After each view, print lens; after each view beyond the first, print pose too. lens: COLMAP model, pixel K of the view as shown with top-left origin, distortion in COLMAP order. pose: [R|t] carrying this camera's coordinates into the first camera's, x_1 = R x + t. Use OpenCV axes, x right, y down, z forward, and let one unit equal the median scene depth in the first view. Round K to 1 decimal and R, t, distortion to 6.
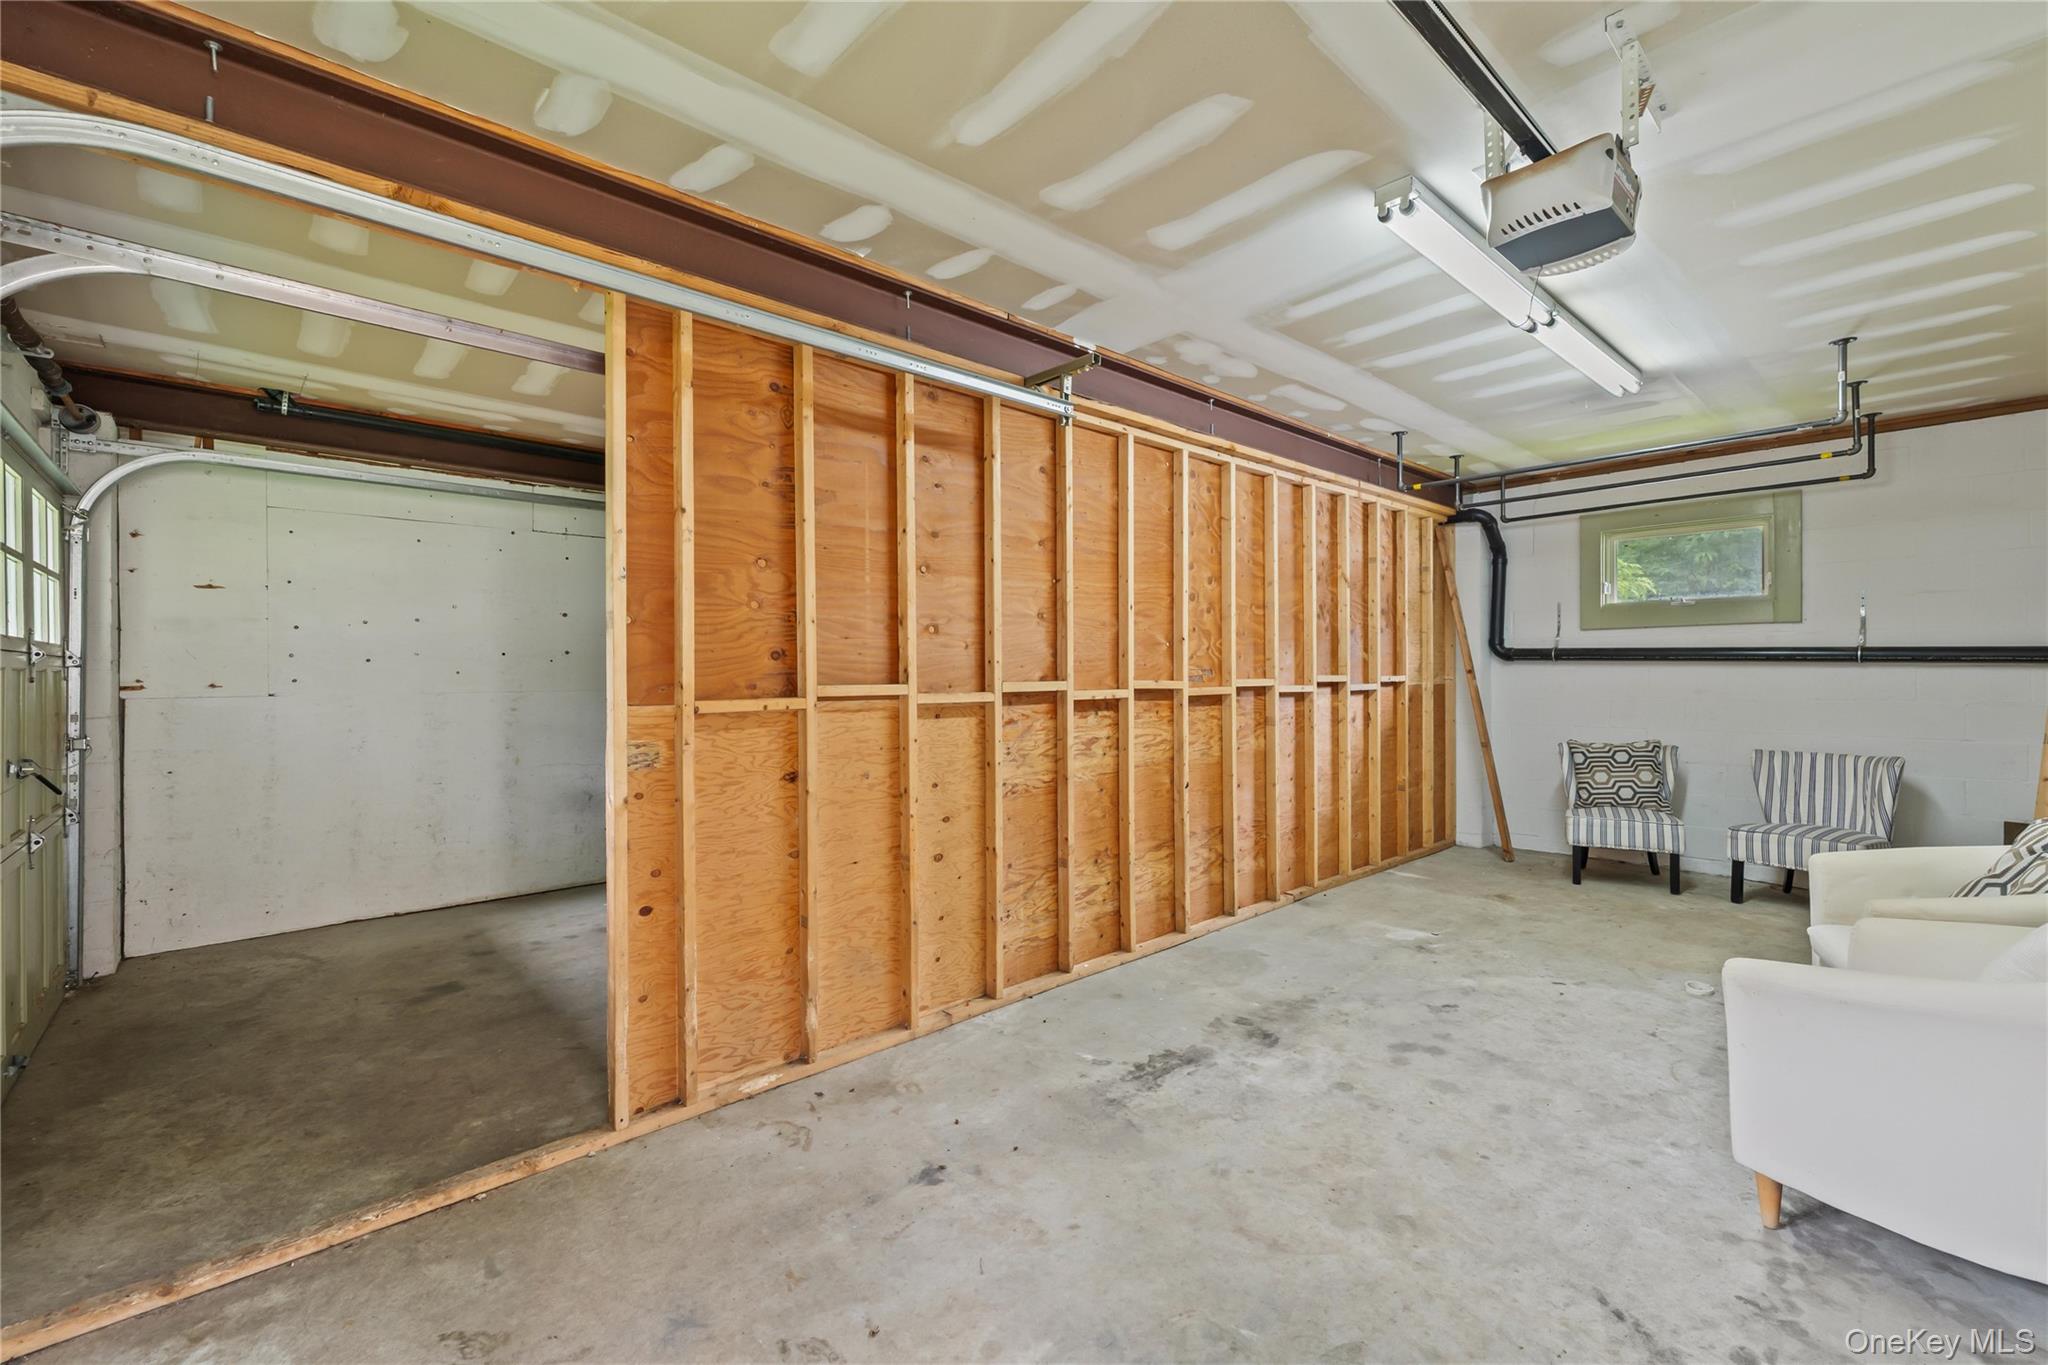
lens RADIAL K [[861.5, 0, 1014.6], [0, 861.5, 671.7], [0, 0, 1]] dist [0.001641, 0.000069]
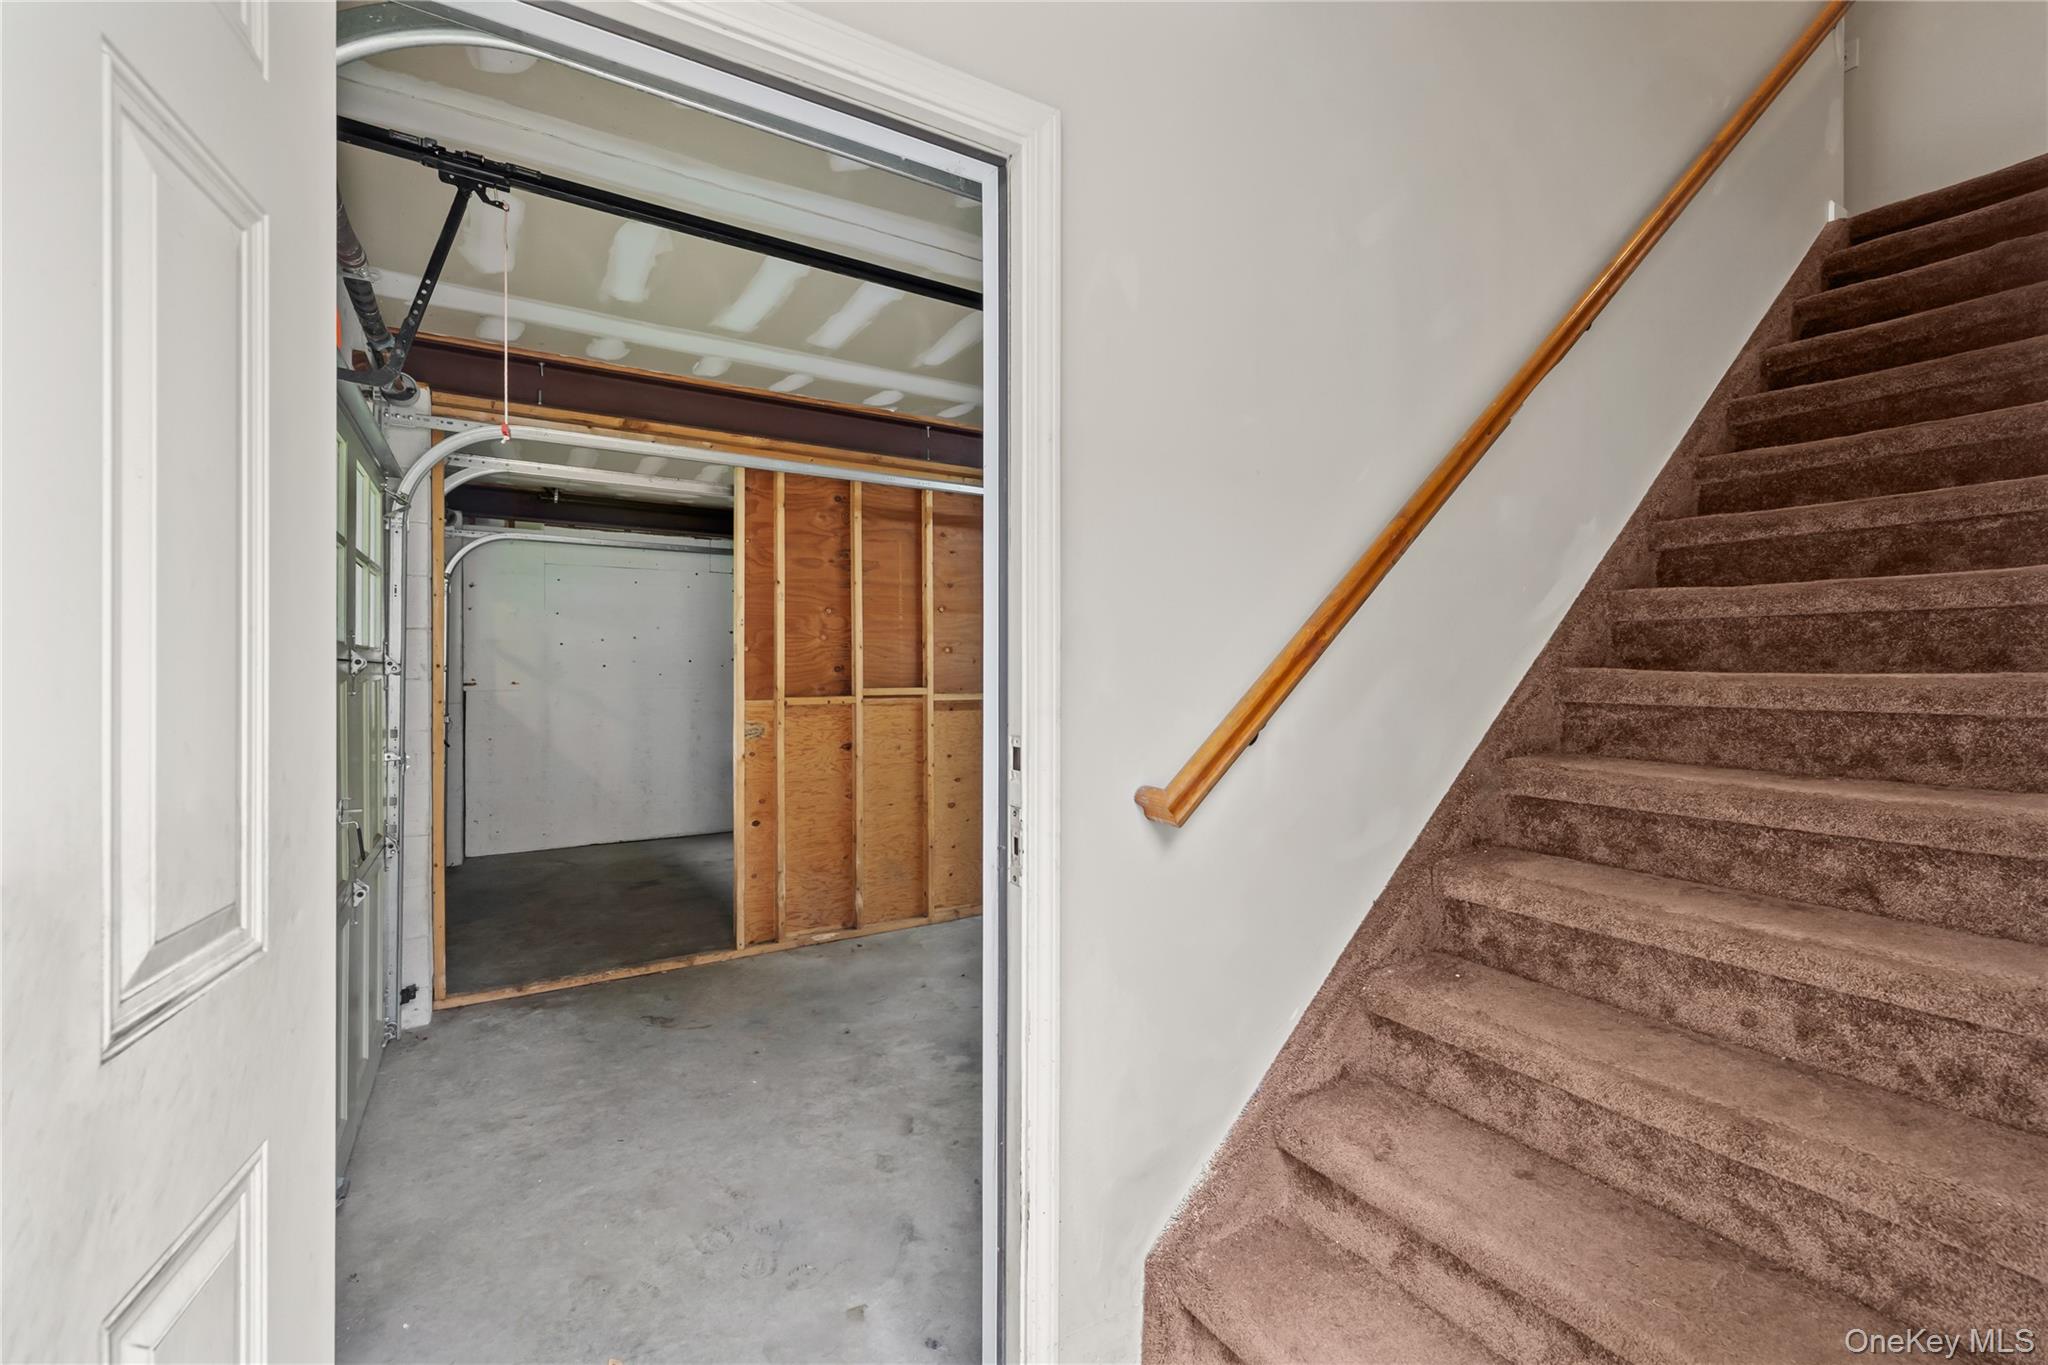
lens RADIAL K [[861.5, 0, 1014.6], [0, 861.5, 671.7], [0, 0, 1]] dist [0.001641, 0.000069]
pose [[0.981504, 0.005830, -0.191355, 0.347826], [-0.004955, 0.999975, 0.005054, -0.023965], [0.191379, -0.004012, 0.981508, -0.492083]]
